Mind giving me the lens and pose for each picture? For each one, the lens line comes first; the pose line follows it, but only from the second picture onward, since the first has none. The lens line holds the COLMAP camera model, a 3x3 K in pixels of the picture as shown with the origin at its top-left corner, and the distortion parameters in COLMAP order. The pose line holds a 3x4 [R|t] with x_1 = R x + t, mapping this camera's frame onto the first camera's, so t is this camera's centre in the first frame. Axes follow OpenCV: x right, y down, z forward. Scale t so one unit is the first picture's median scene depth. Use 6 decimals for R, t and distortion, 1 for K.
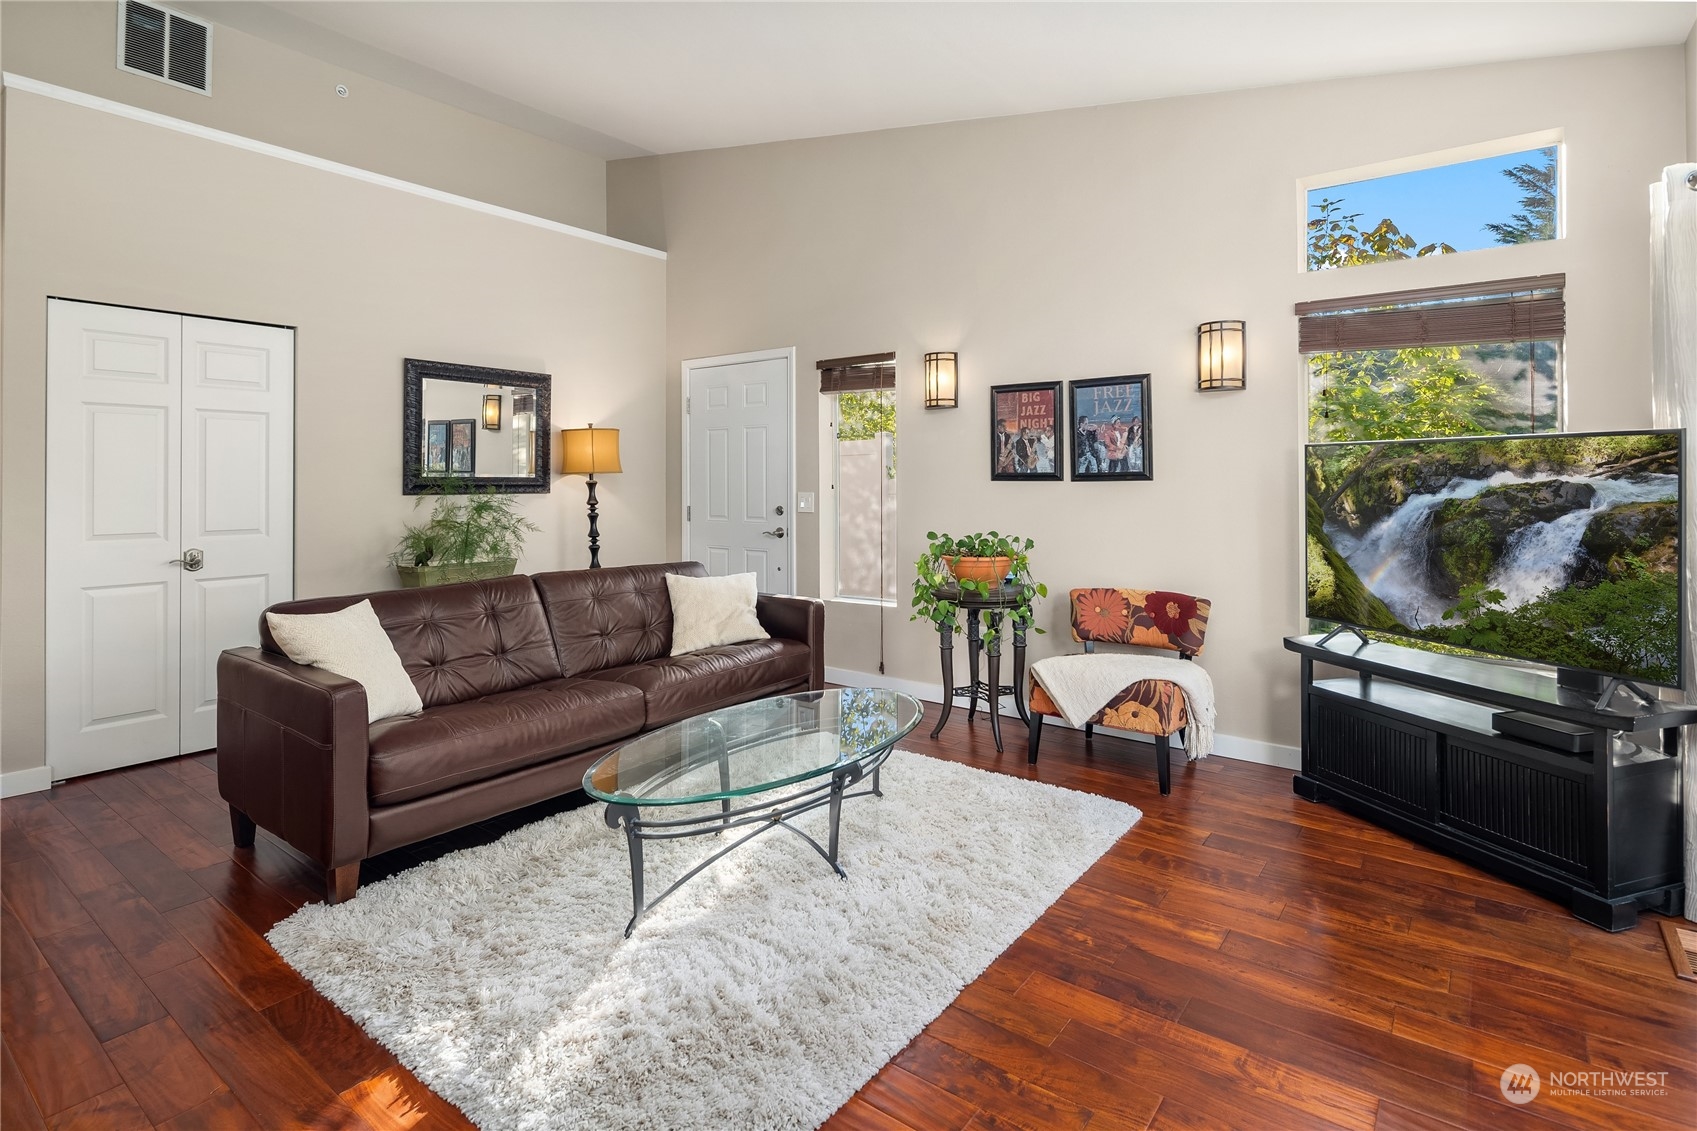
lens RADIAL K [[845.3, 0, 852.1], [0, 845.3, 482.8], [0, 0, 1]] dist [0.001811, 0.000016]
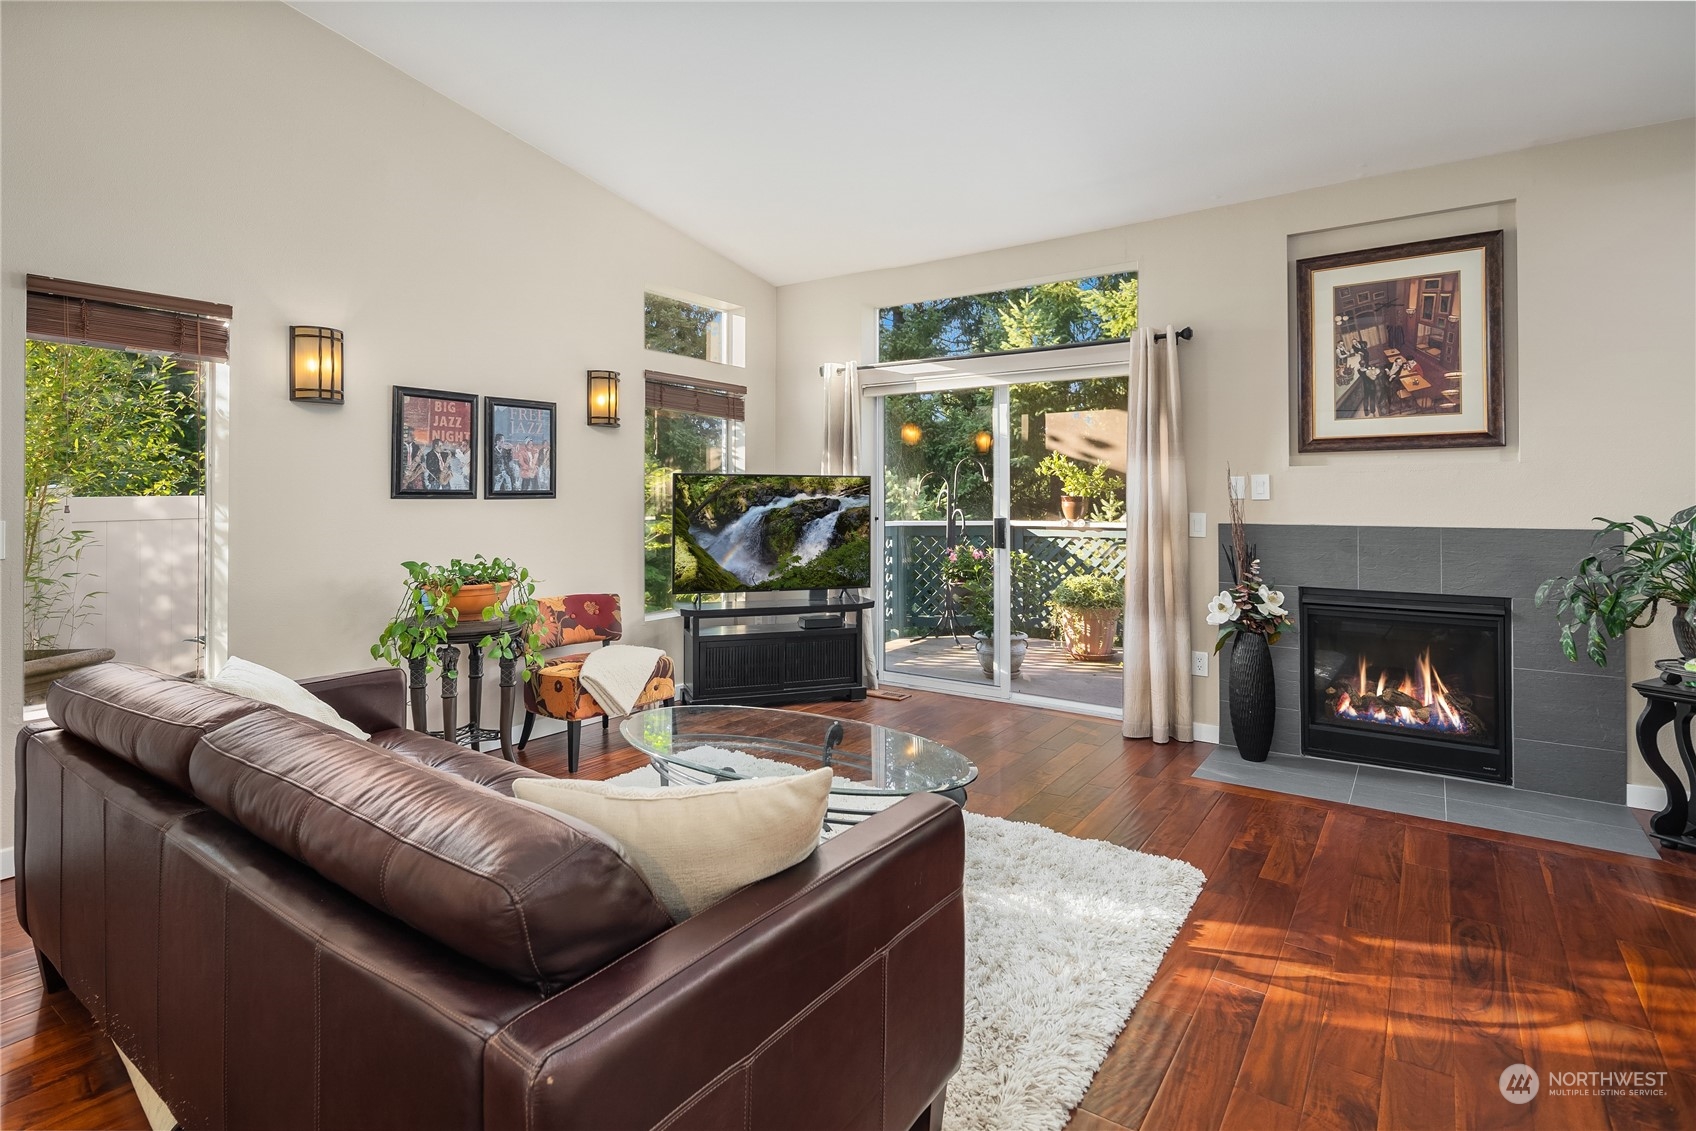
lens RADIAL K [[851.9, 0, 851.4], [0, 851.9, 509.0], [0, 0, 1]] dist [0.026386, 0.000071]
pose [[-0.048538, -0.005445, 0.998807, -0.970280], [0.009700, 0.999935, 0.005922, 0.009964], [-0.998774, 0.009976, -0.048482, 0.809540]]
